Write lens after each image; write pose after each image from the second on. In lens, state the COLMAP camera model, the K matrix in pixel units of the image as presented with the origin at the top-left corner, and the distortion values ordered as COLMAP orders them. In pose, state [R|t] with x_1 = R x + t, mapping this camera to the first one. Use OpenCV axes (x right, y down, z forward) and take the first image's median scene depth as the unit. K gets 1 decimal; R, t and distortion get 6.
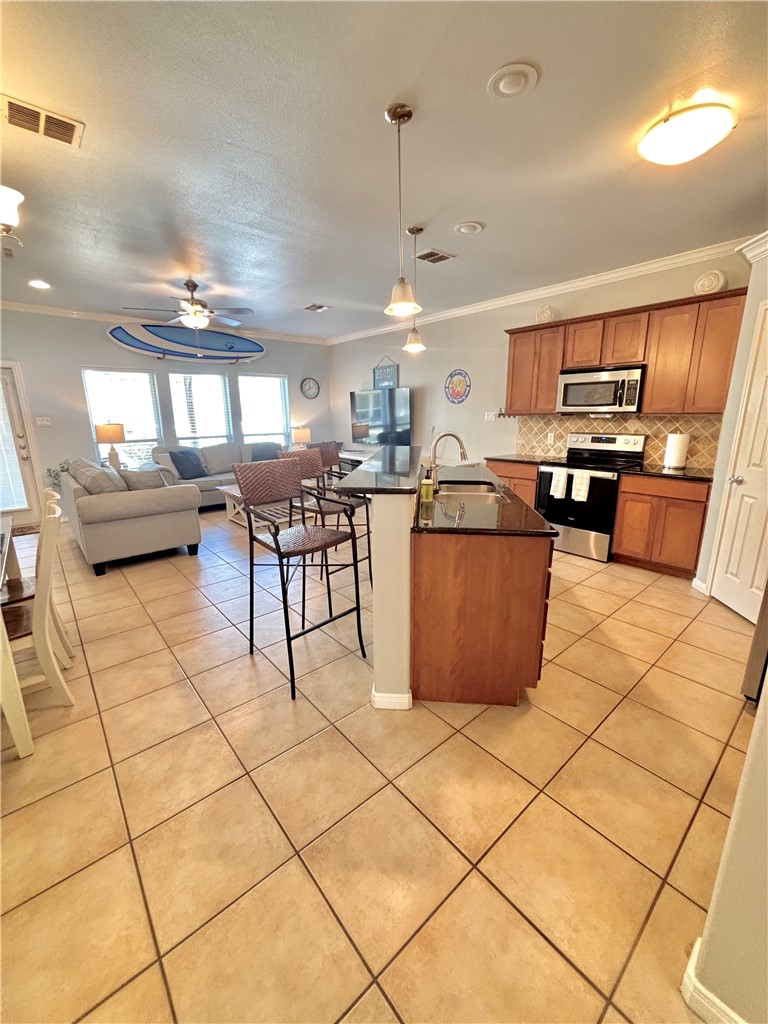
lens RADIAL K [[410.8, 0, 387.6], [0, 410.8, 512.7], [0, 0, 1]] dist [-0.006283, 0.000897]
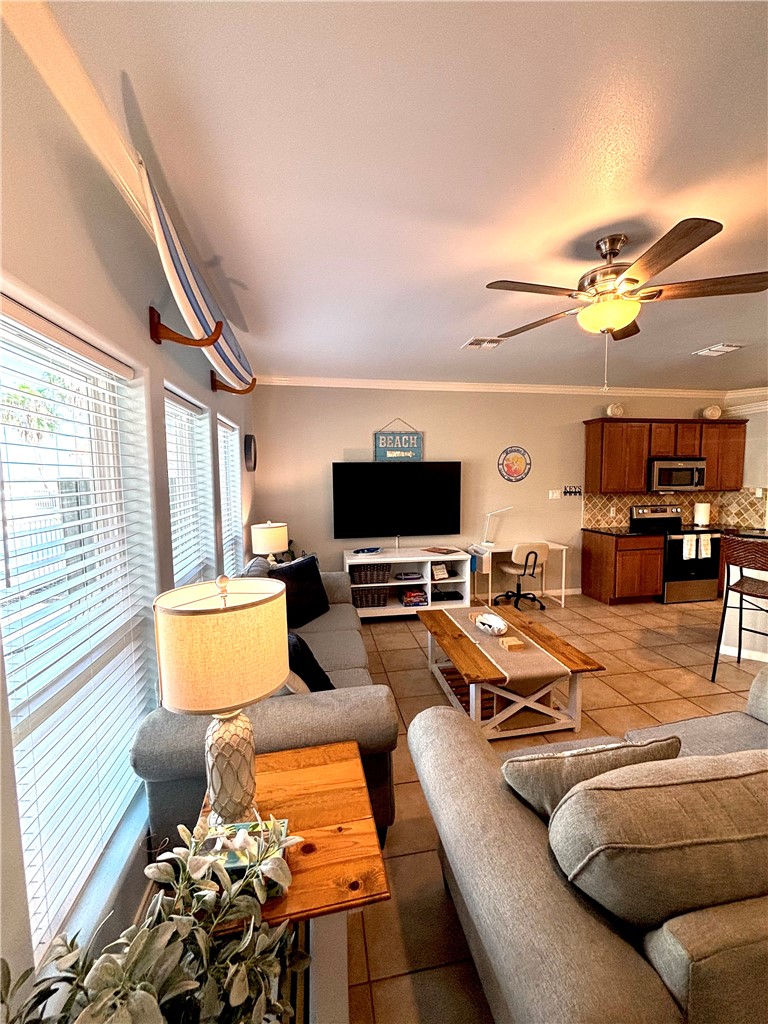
lens RADIAL K [[410.8, 0, 389.3], [0, 410.8, 511.3], [0, 0, 1]] dist [-0.006283, 0.000897]
pose [[0.519510, -0.067613, 0.851785, -1.025138], [0.207296, 0.977057, -0.048875, -0.285946], [-0.828938, 0.201962, 0.521607, 1.020934]]
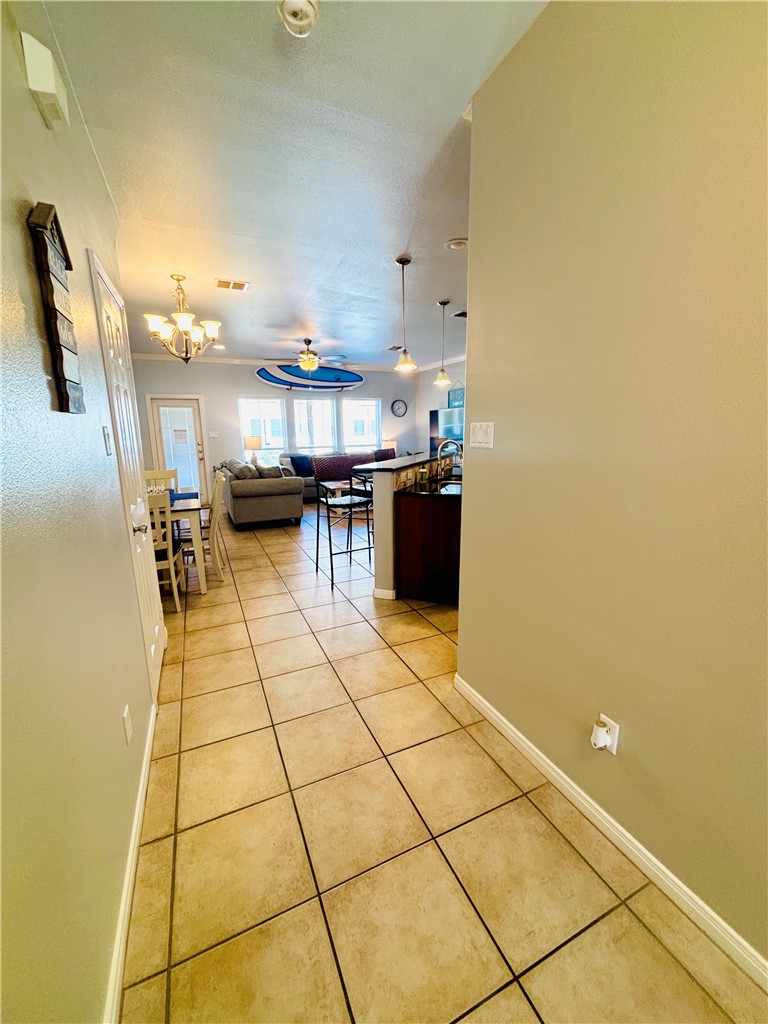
lens RADIAL K [[410.8, 0, 388.1], [0, 410.8, 513.4], [0, 0, 1]] dist [-0.006283, 0.000897]
pose [[0.962193, 0.050778, -0.267595, 0.217211], [-0.059622, 0.997907, -0.025025, 0.075099], [0.265764, 0.040033, 0.963207, -0.305517]]
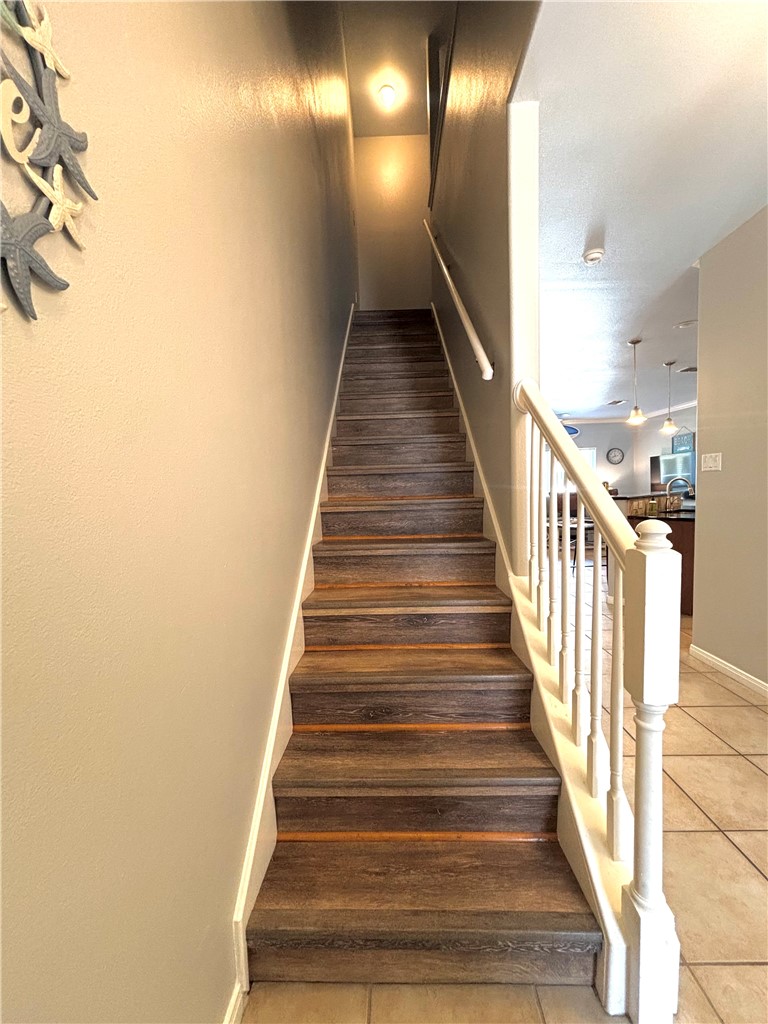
lens RADIAL K [[410.8, 0, 385.9], [0, 410.8, 514.3], [0, 0, 1]] dist [-0.006283, 0.000897]
pose [[0.743084, 0.025107, -0.668727, 0.243246], [-0.133170, 0.984858, -0.111001, 0.192913], [0.655814, 0.171537, 0.735176, -0.649347]]
